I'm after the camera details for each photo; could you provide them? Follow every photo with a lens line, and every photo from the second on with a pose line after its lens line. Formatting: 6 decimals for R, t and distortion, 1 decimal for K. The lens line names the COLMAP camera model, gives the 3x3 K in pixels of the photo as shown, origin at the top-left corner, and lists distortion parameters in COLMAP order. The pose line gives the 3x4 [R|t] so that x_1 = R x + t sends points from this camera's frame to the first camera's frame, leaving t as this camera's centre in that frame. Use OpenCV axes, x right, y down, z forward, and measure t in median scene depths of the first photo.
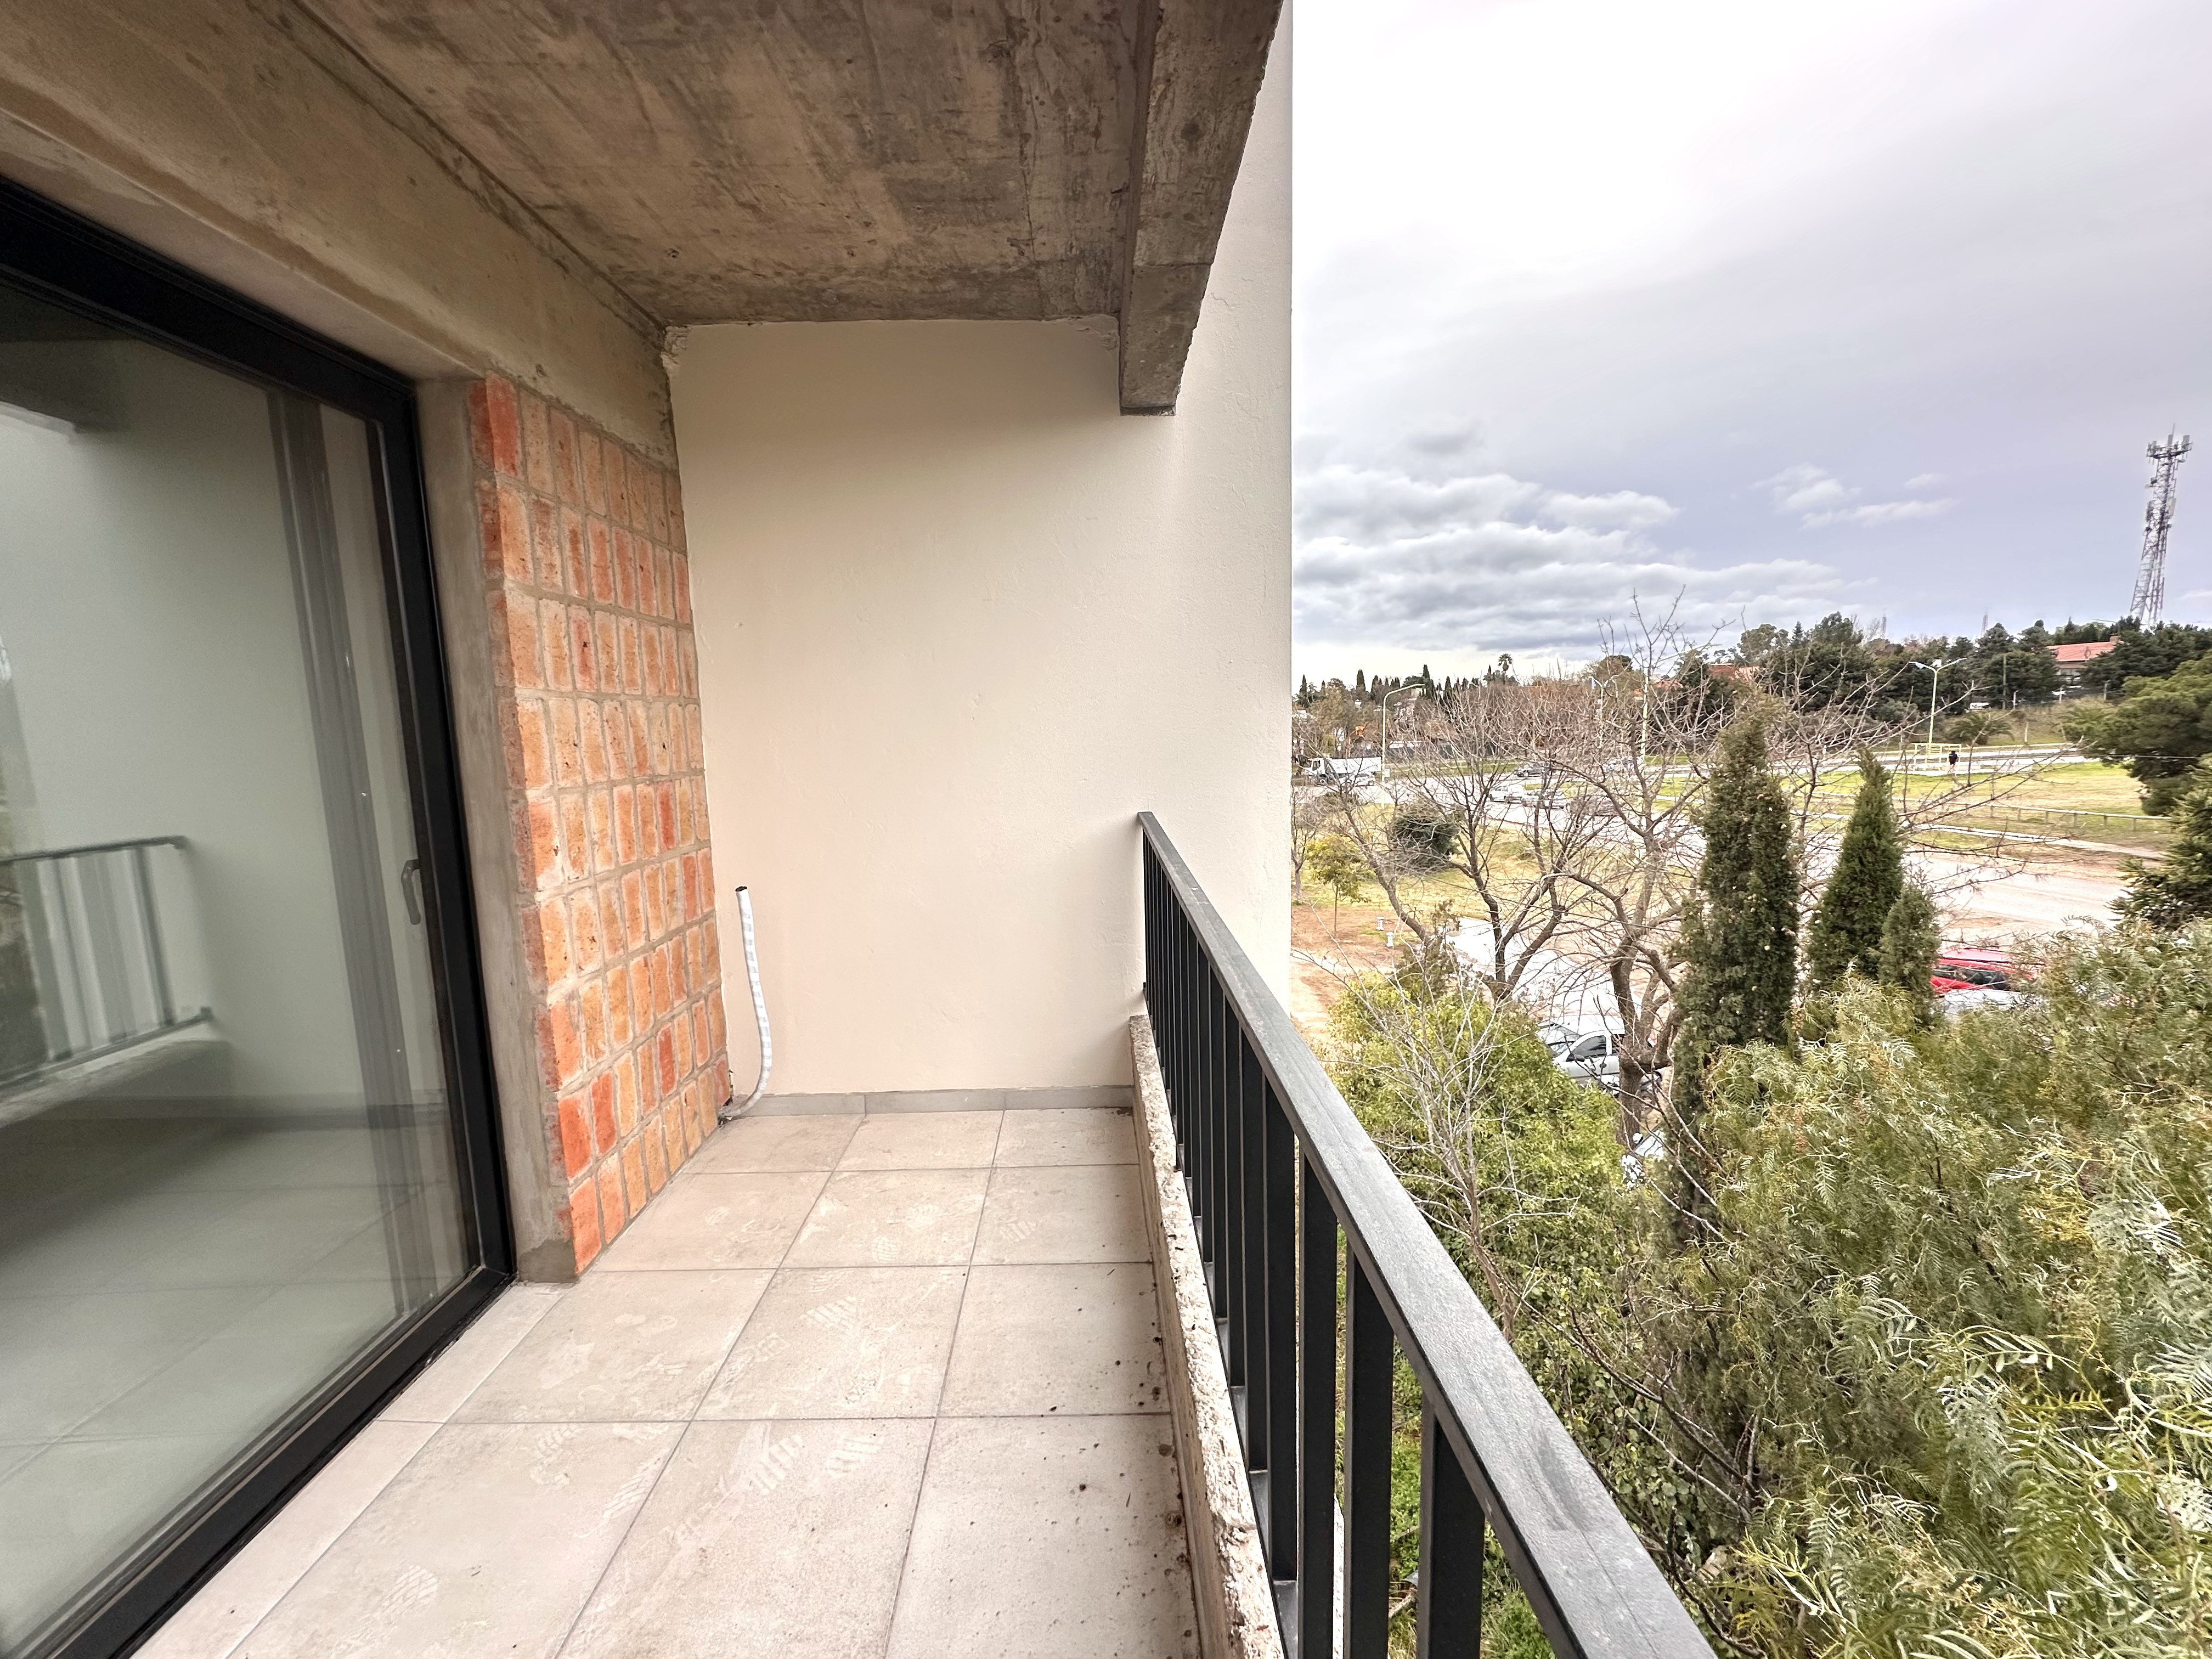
lens RADIAL K [[877.6, 0, 1106.0], [0, 877.6, 829.5], [0, 0, 1]] dist [-0.001812, 0.000063]
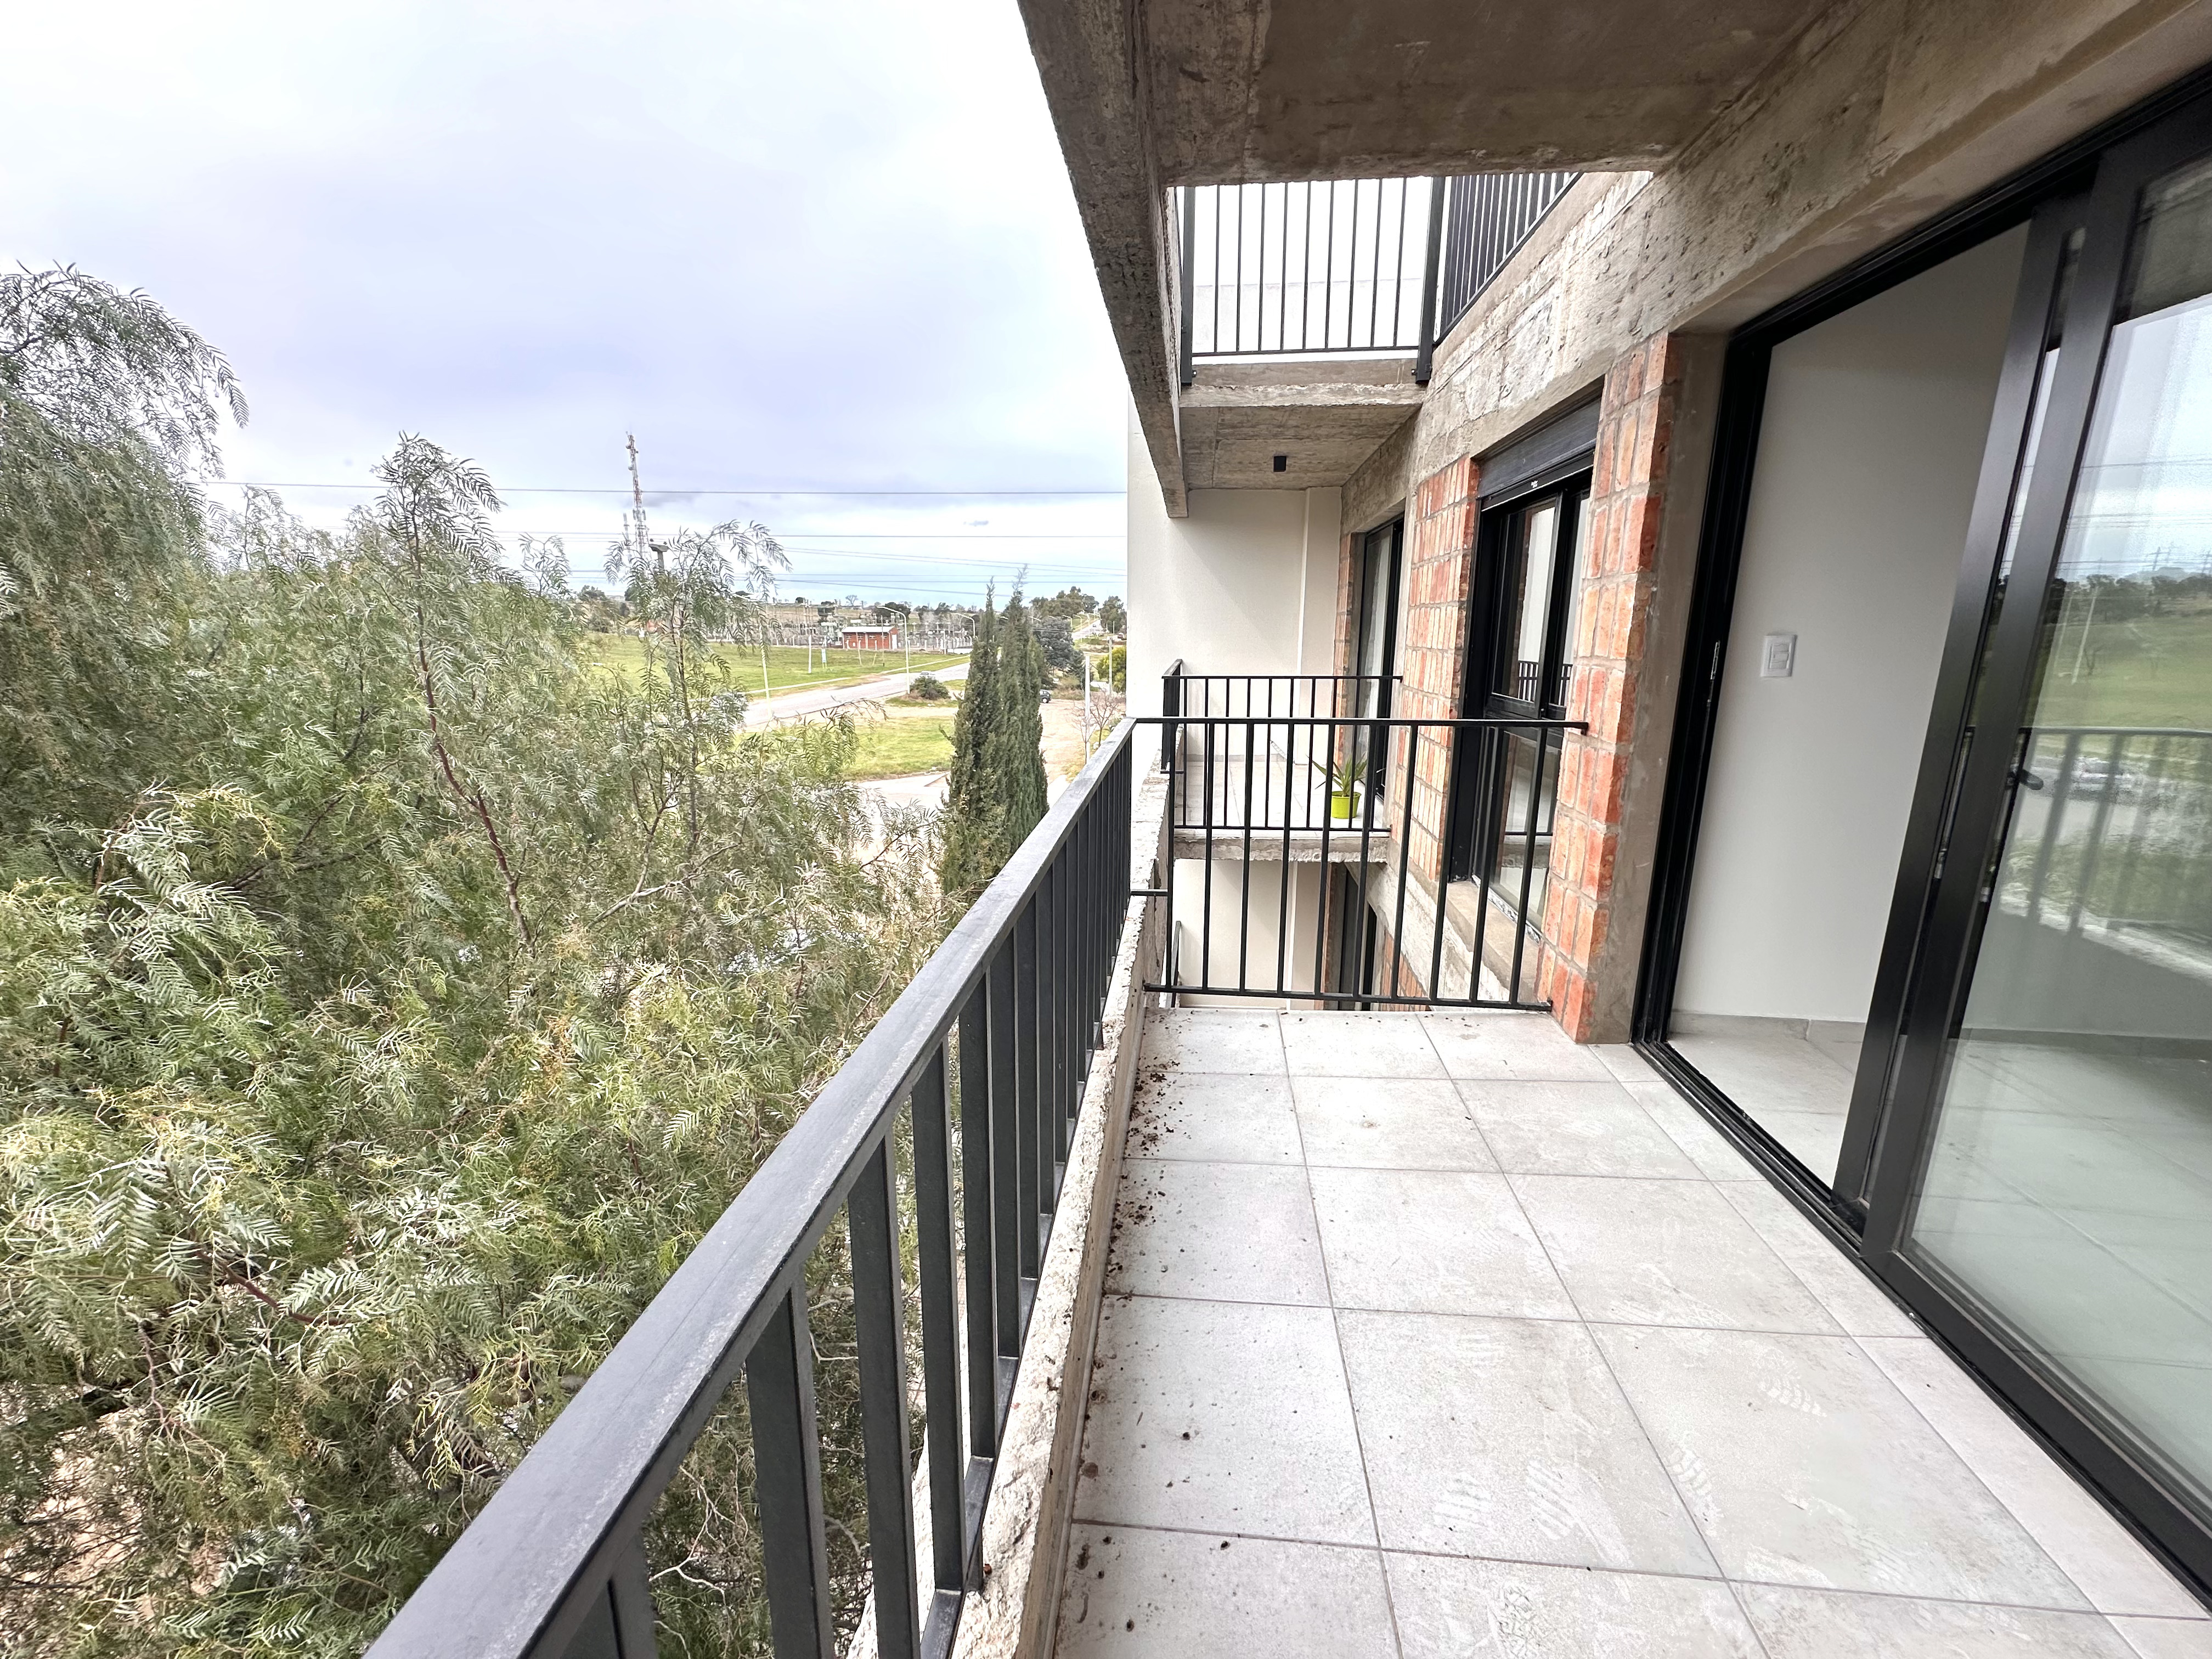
lens RADIAL K [[879.7, 0, 1106.0], [0, 879.7, 829.5], [0, 0, 1]] dist [-0.003127, -0.000510]
pose [[-0.992383, -0.002759, 0.123163, -0.054211], [0.039588, 0.939580, 0.340033, -0.188103], [-0.116660, 0.342318, -0.932314, 1.628362]]
